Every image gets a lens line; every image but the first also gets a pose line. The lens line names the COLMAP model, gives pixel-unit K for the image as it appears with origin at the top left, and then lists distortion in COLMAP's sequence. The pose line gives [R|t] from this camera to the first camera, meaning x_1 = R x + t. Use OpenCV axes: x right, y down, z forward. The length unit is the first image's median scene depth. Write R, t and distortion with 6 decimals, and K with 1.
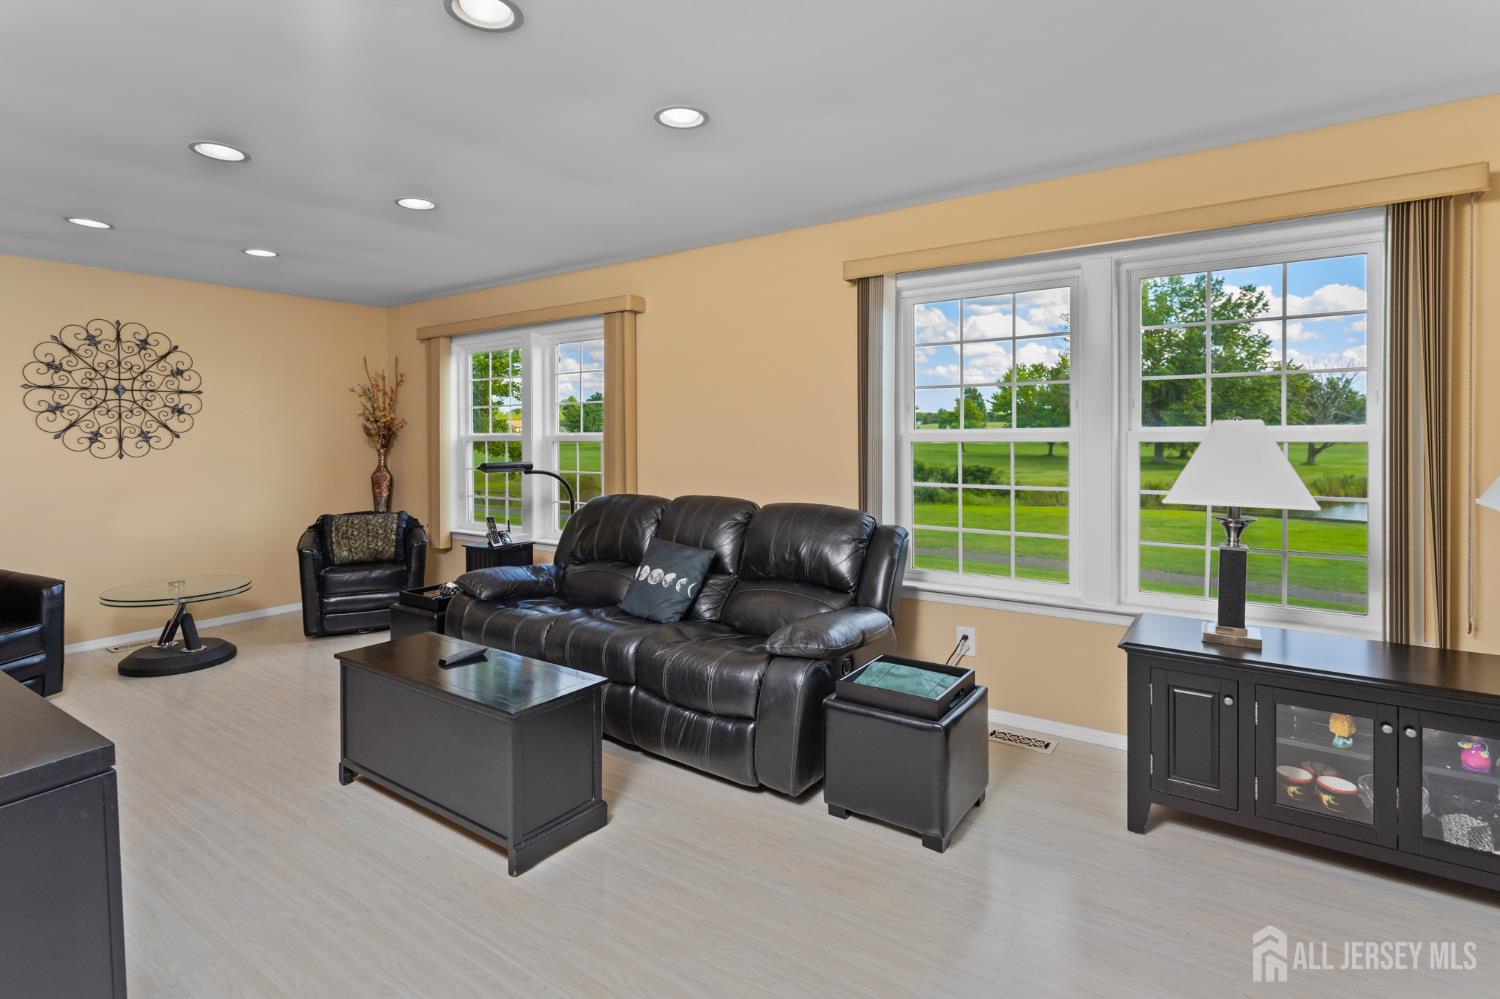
lens RADIAL K [[727.1, 0, 763.4], [0, 727.1, 439.1], [0, 0, 1]] dist [-0.002272, 0.002398]
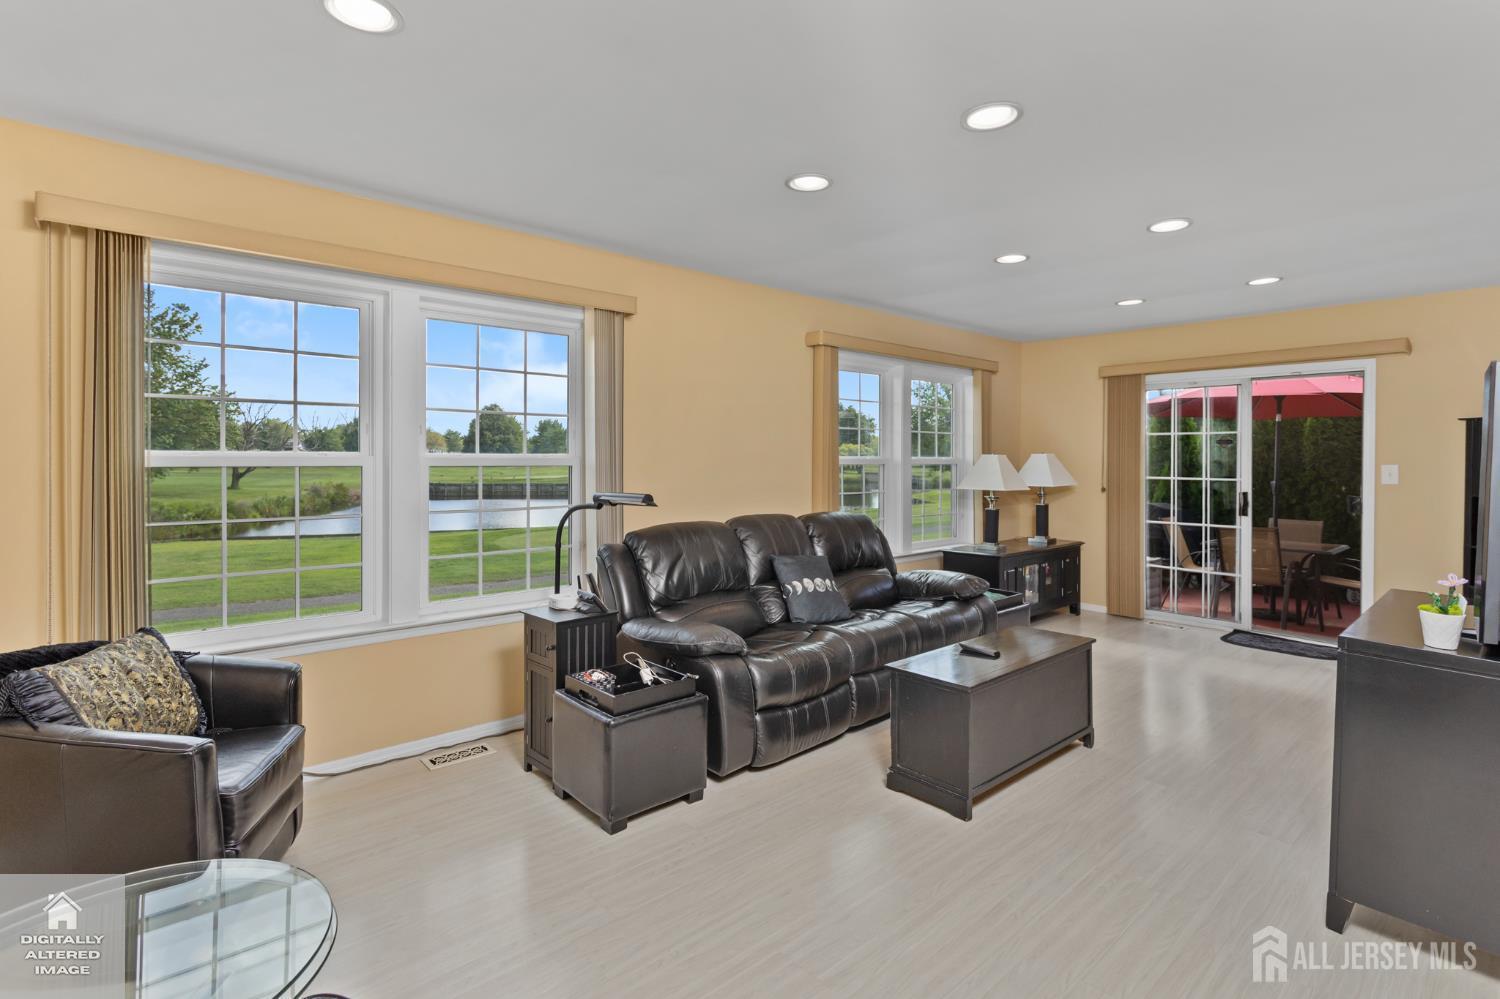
lens RADIAL K [[727.1, 0, 734.3], [0, 727.1, 466.0], [0, 0, 1]] dist [-0.002272, 0.002398]
pose [[0.238667, 0.000170, 0.971101, -0.103367], [-0.003227, 0.999995, 0.000618, 0.000479], [-0.971096, -0.003281, 0.238666, 0.070056]]
